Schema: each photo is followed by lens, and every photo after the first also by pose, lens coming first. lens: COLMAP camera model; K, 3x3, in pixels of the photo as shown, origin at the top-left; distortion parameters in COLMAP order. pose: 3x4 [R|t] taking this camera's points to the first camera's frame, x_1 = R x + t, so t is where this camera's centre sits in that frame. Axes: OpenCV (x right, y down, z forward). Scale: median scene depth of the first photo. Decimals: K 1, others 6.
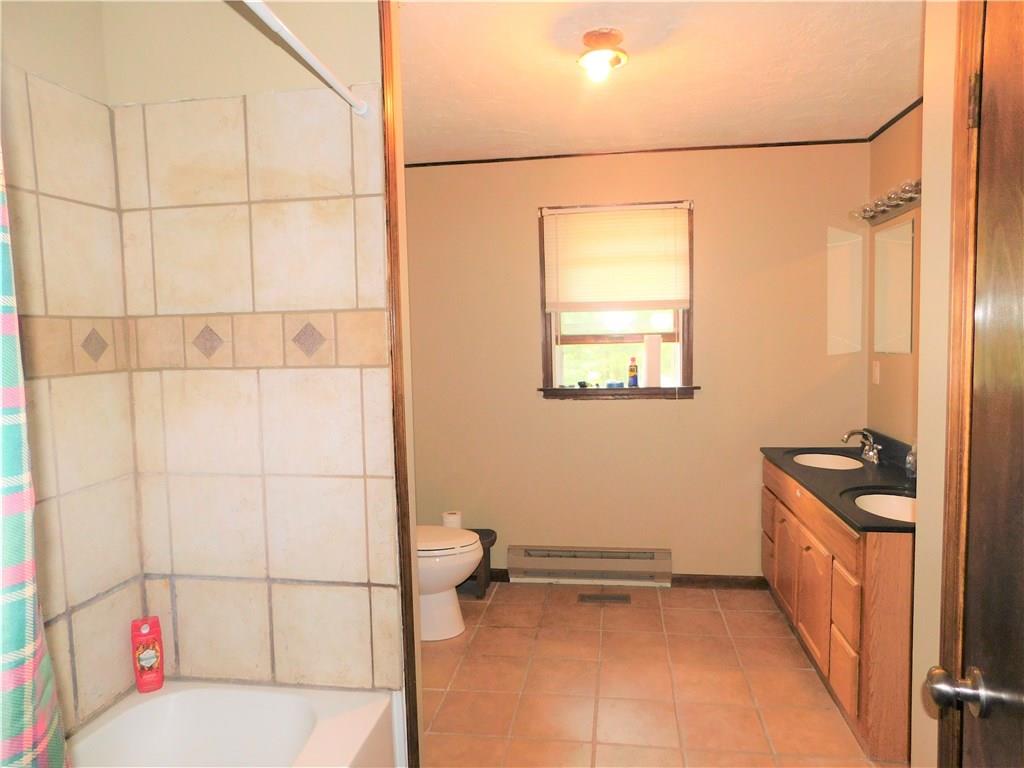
lens RADIAL K [[682.2, 0, 520.1], [0, 682.2, 383.6], [0, 0, 1]] dist [-0.042606, 0.003227]
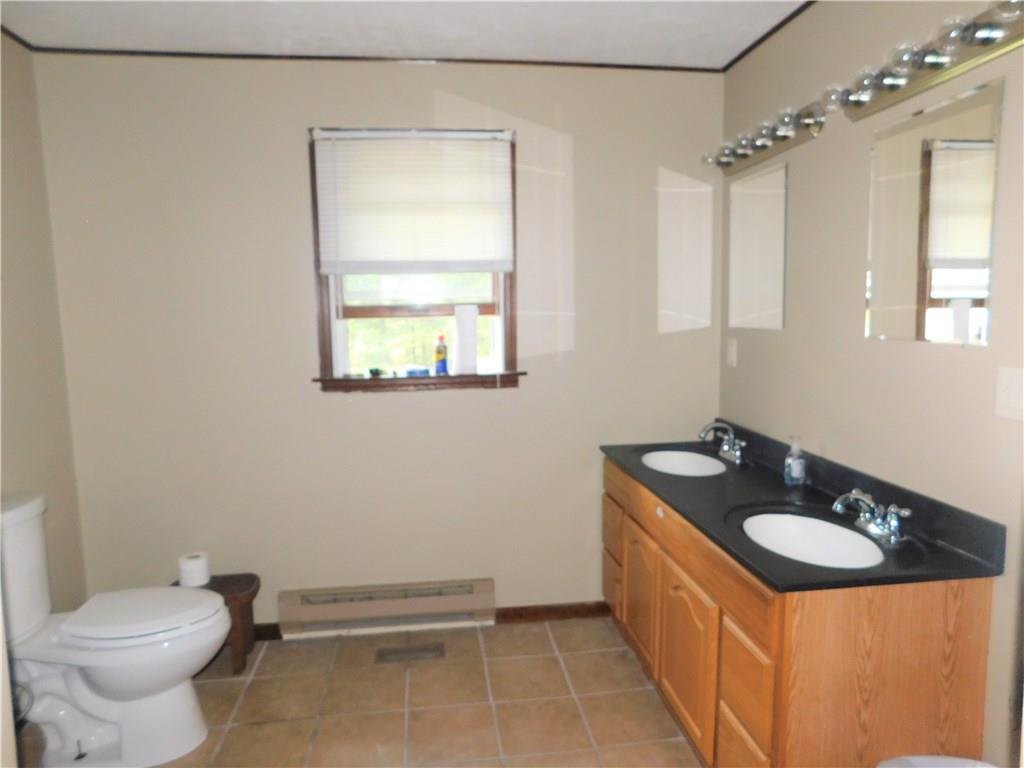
lens RADIAL K [[682.2, 0, 520.1], [0, 682.2, 383.6], [0, 0, 1]] dist [-0.042606, 0.003227]
pose [[0.960547, -0.024679, 0.277022, 0.038992], [0.014406, 0.999133, 0.039059, -0.013273], [-0.277746, -0.033527, 0.960069, 0.246366]]
